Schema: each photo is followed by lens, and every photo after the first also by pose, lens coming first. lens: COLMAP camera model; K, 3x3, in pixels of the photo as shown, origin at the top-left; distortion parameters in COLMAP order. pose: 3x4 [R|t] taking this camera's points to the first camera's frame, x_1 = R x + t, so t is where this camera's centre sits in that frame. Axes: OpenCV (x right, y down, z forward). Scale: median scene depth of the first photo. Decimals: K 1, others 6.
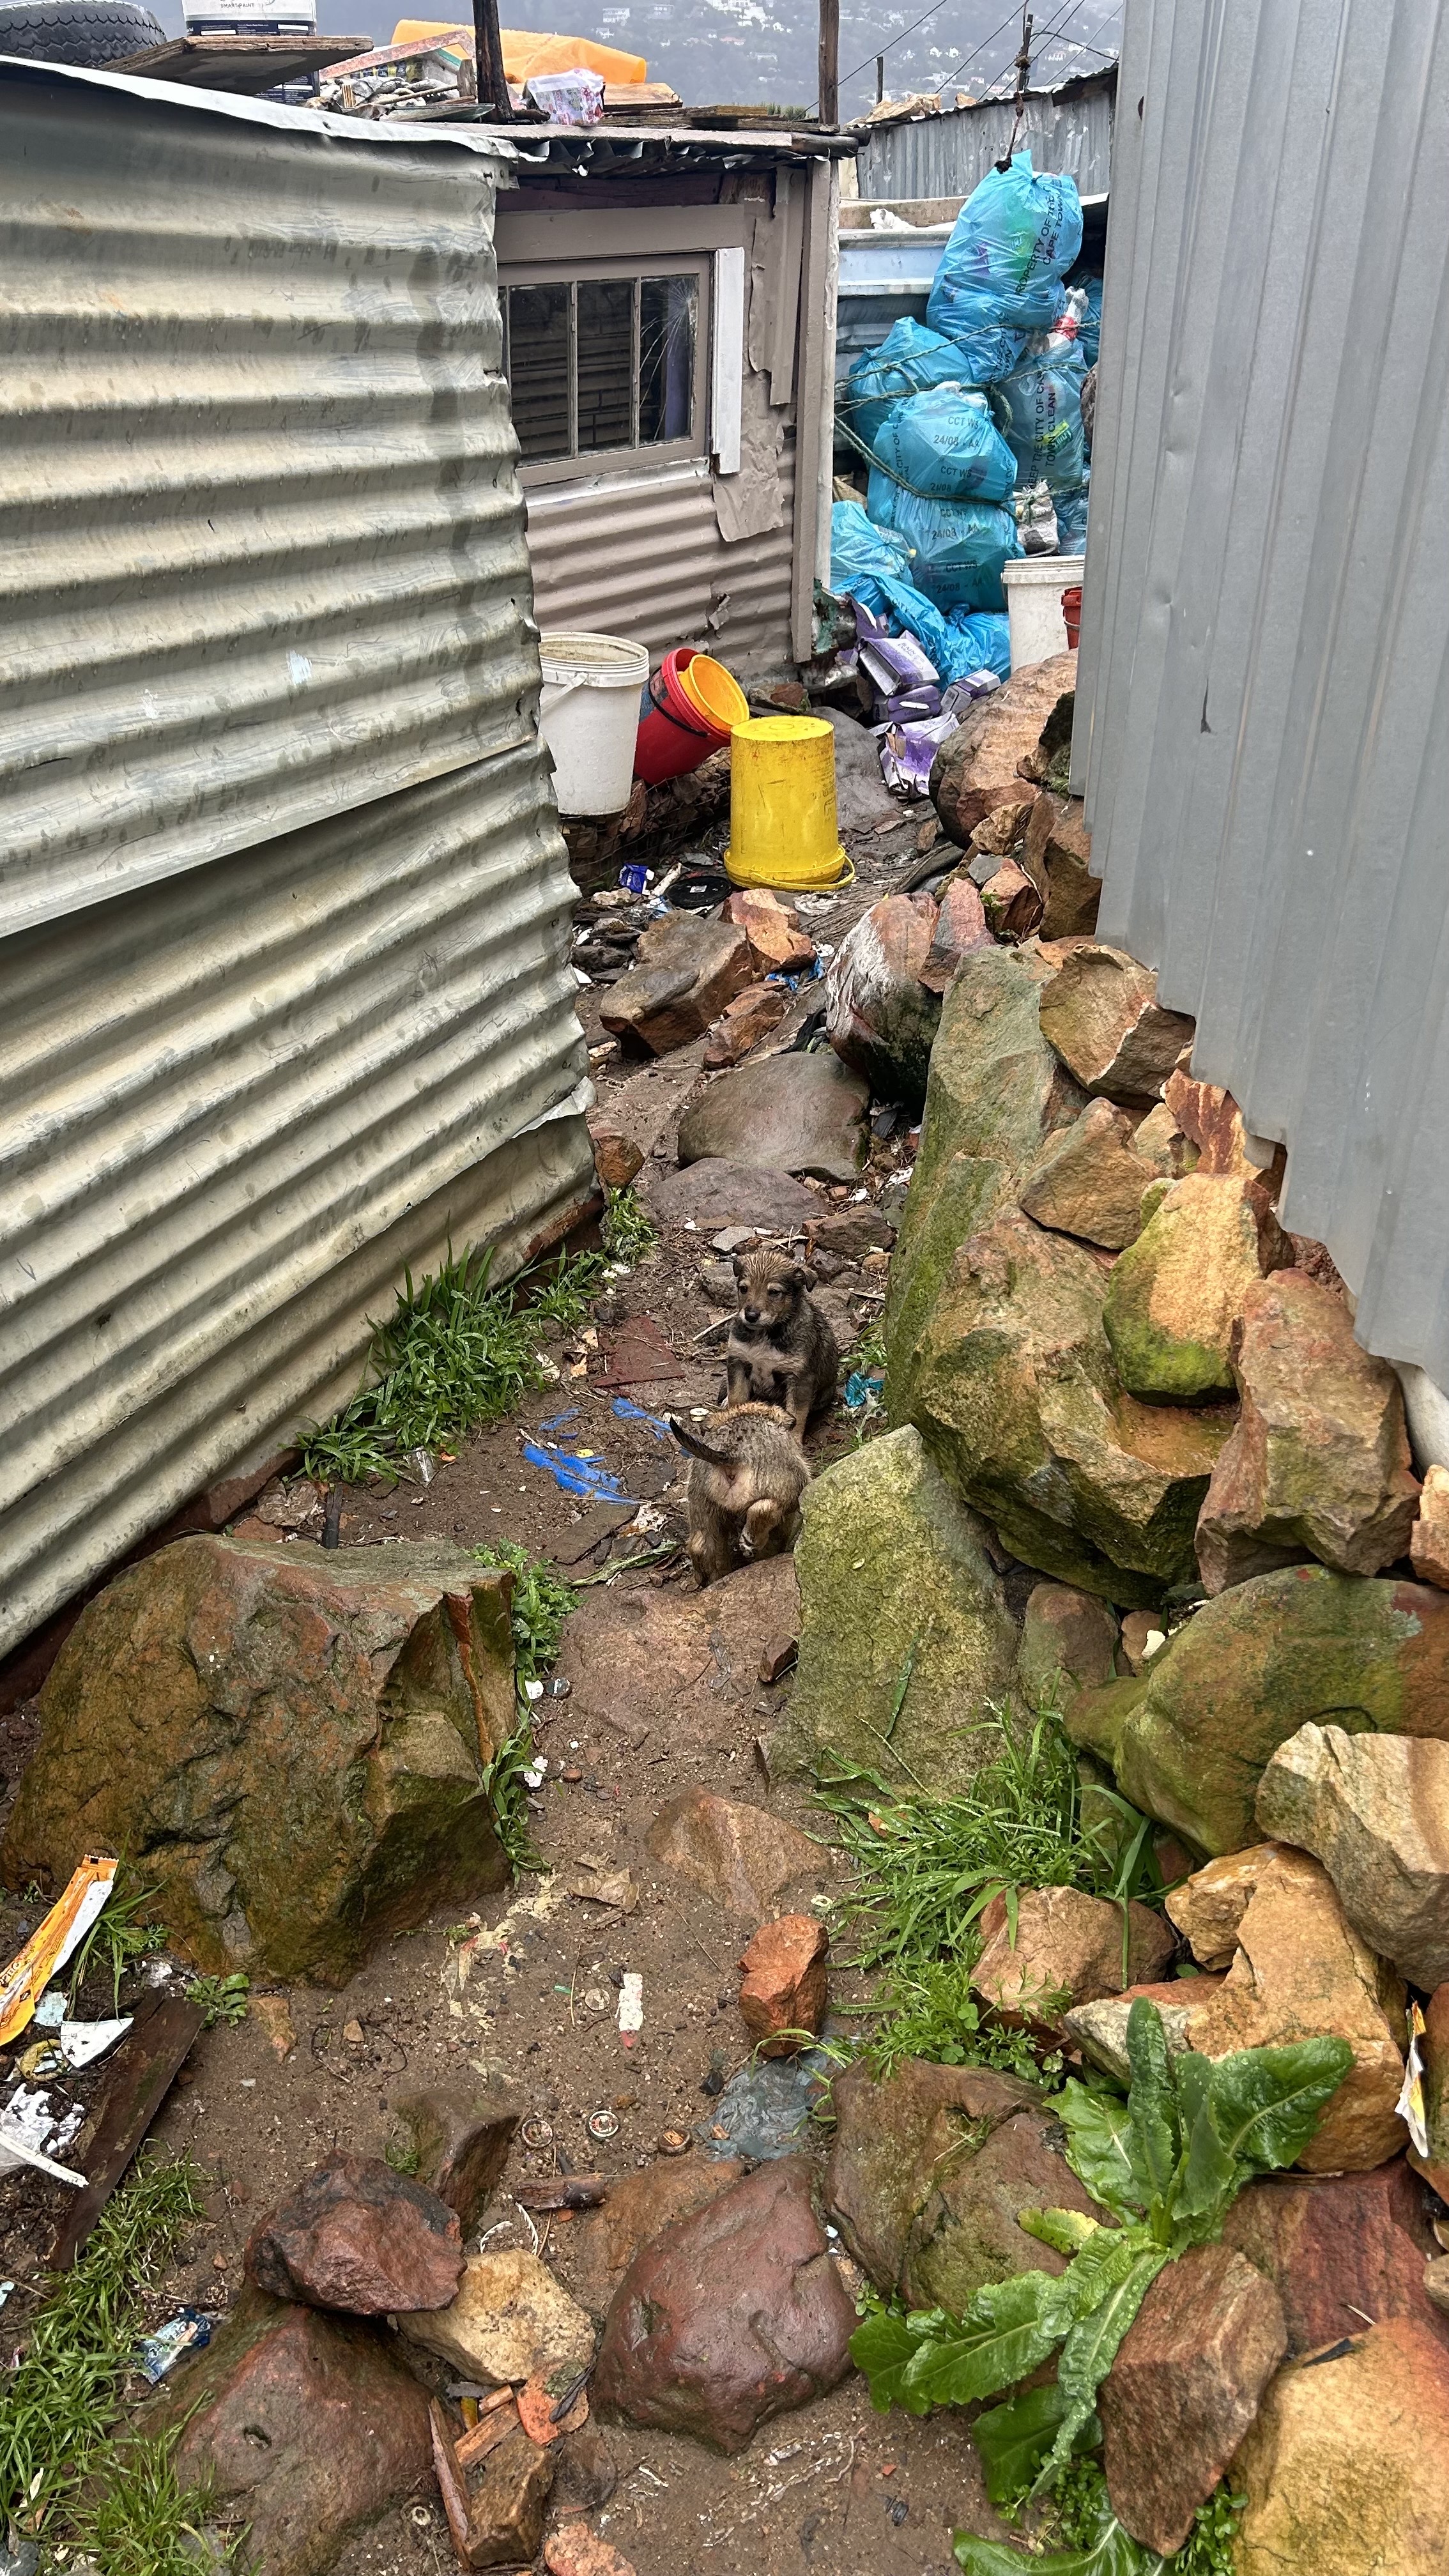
lens RADIAL K [[1939.2, 0, 715.6], [0, 1939.2, 1348.3], [0, 0, 1]] dist [0.071126, -0.089874]
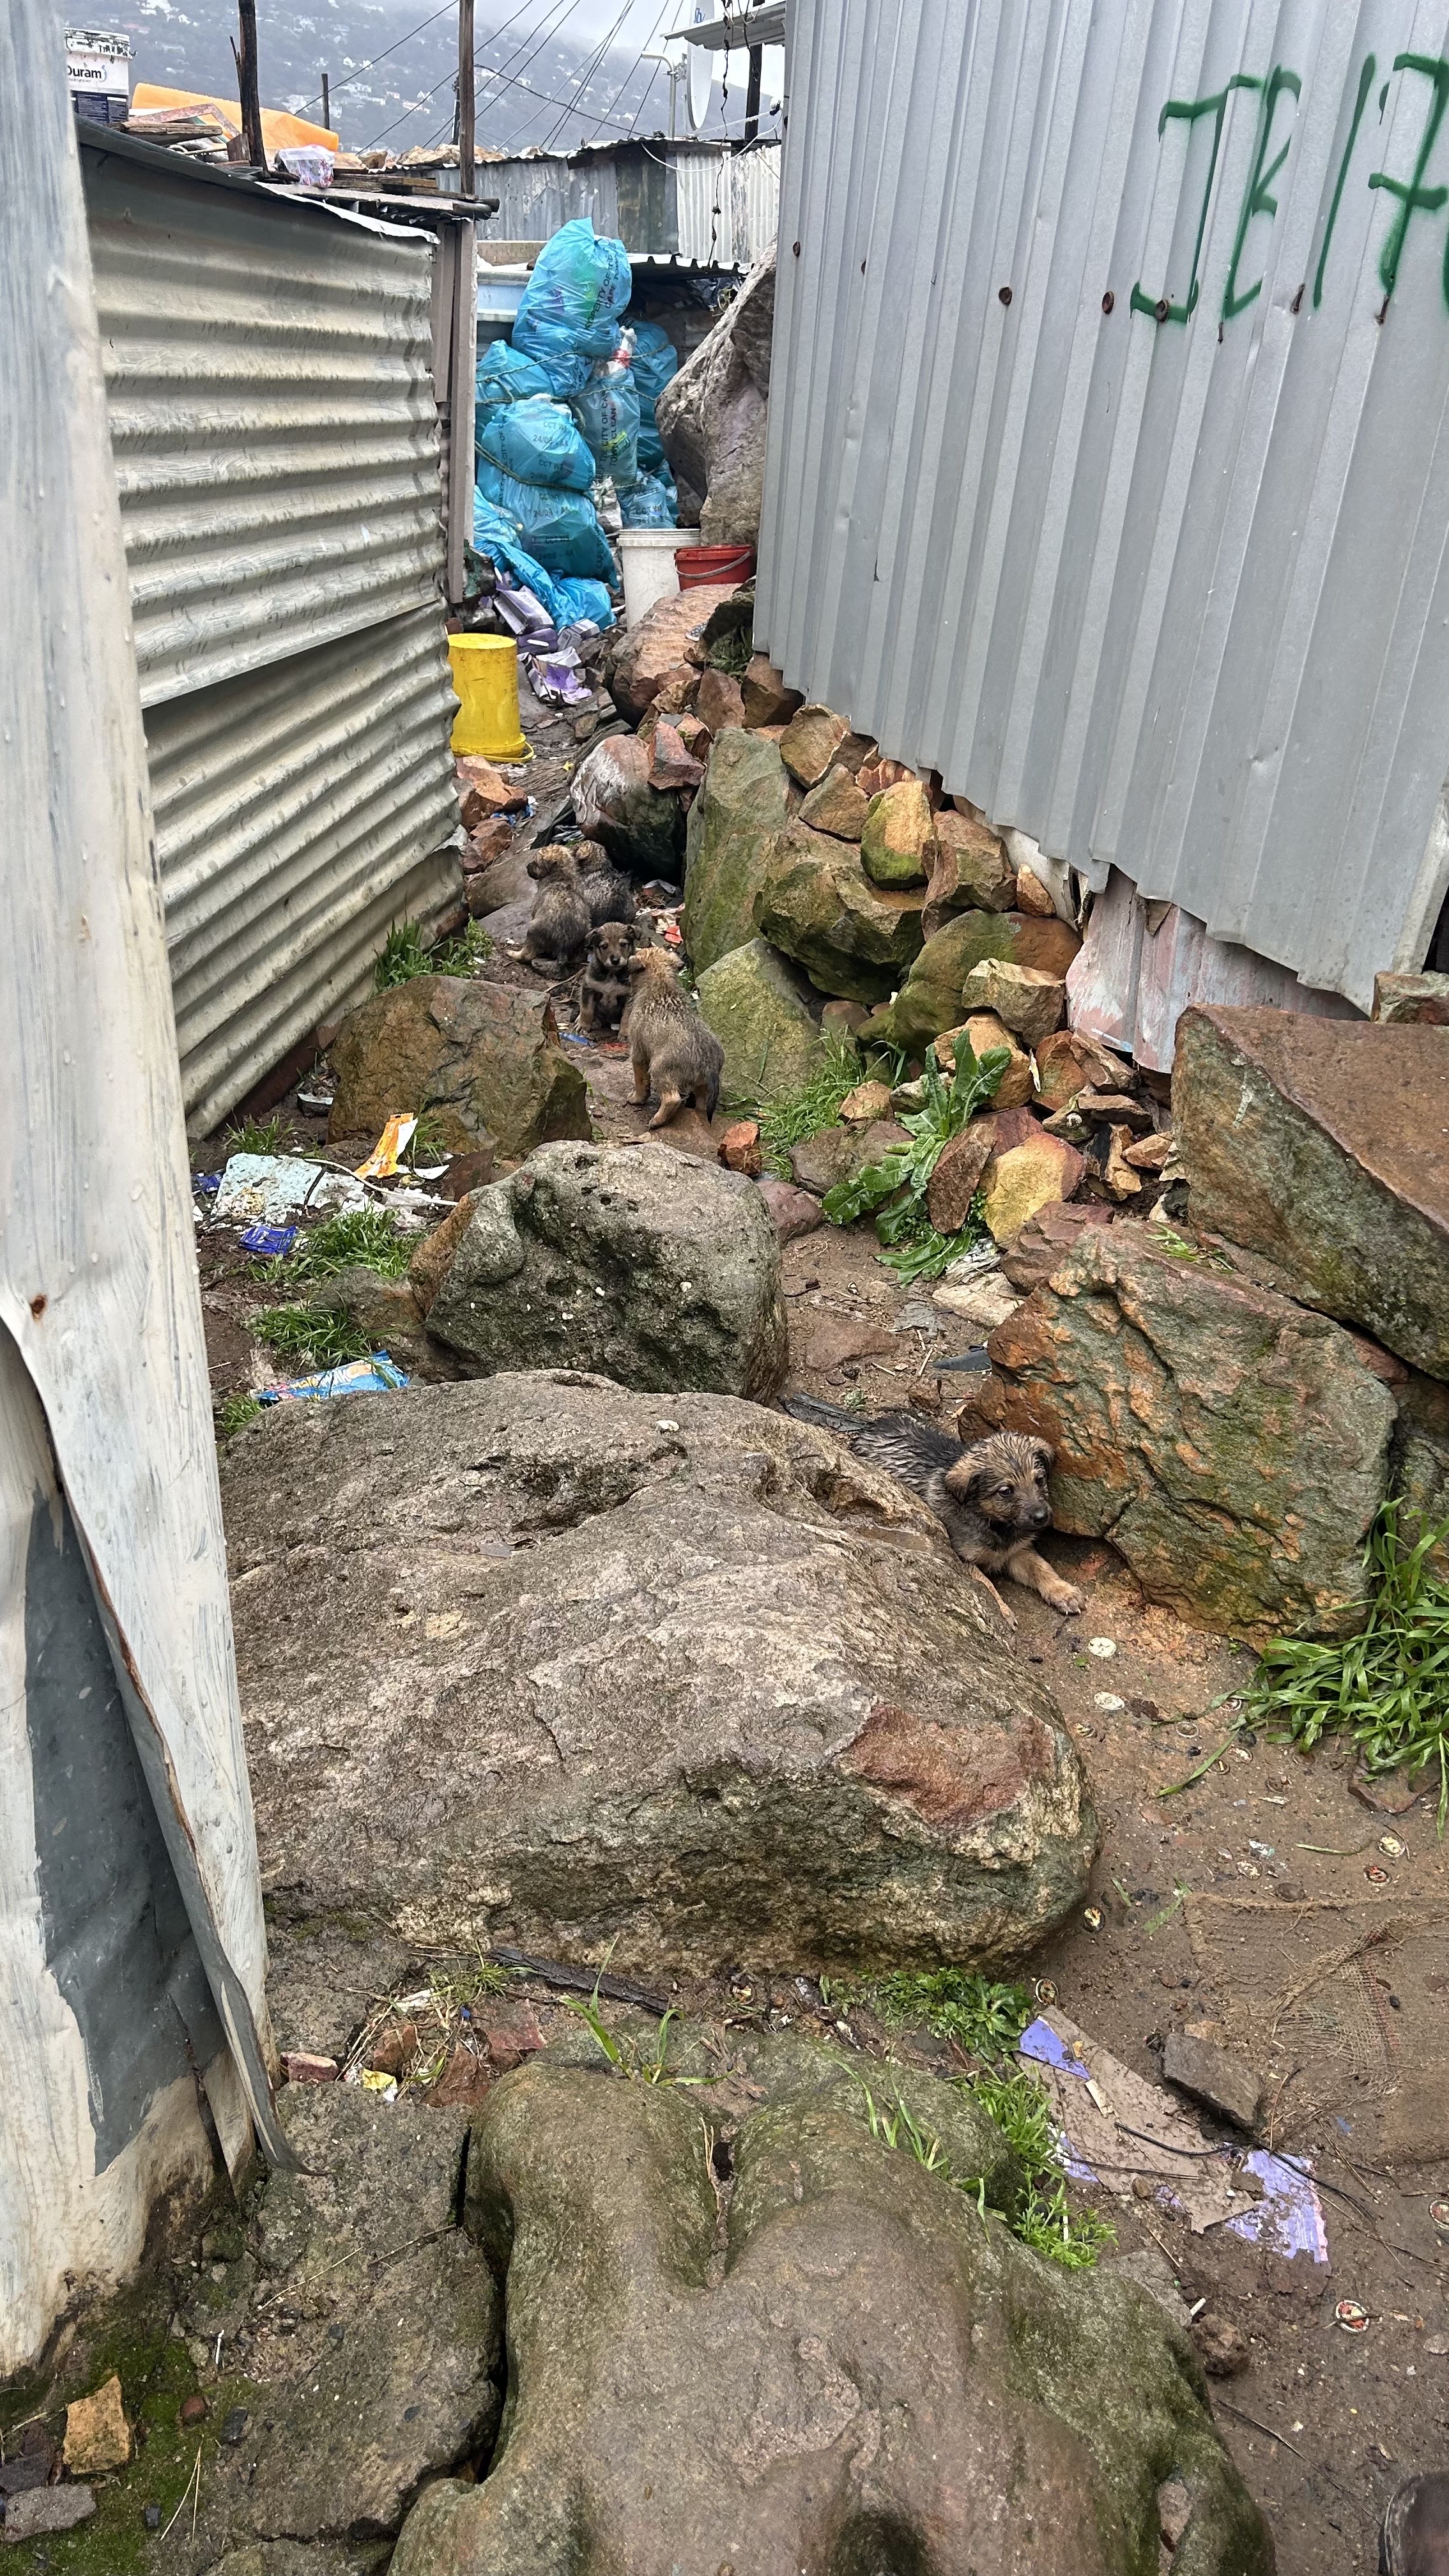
lens RADIAL K [[1939.2, 0, 715.6], [0, 1939.2, 1348.3], [0, 0, 1]] dist [0.071126, -0.089874]
pose [[0.964470, -0.056857, 0.258001, -0.299863], [0.058317, 0.998296, 0.001996, 0.289774], [-0.257675, 0.013121, 0.966143, -0.560535]]
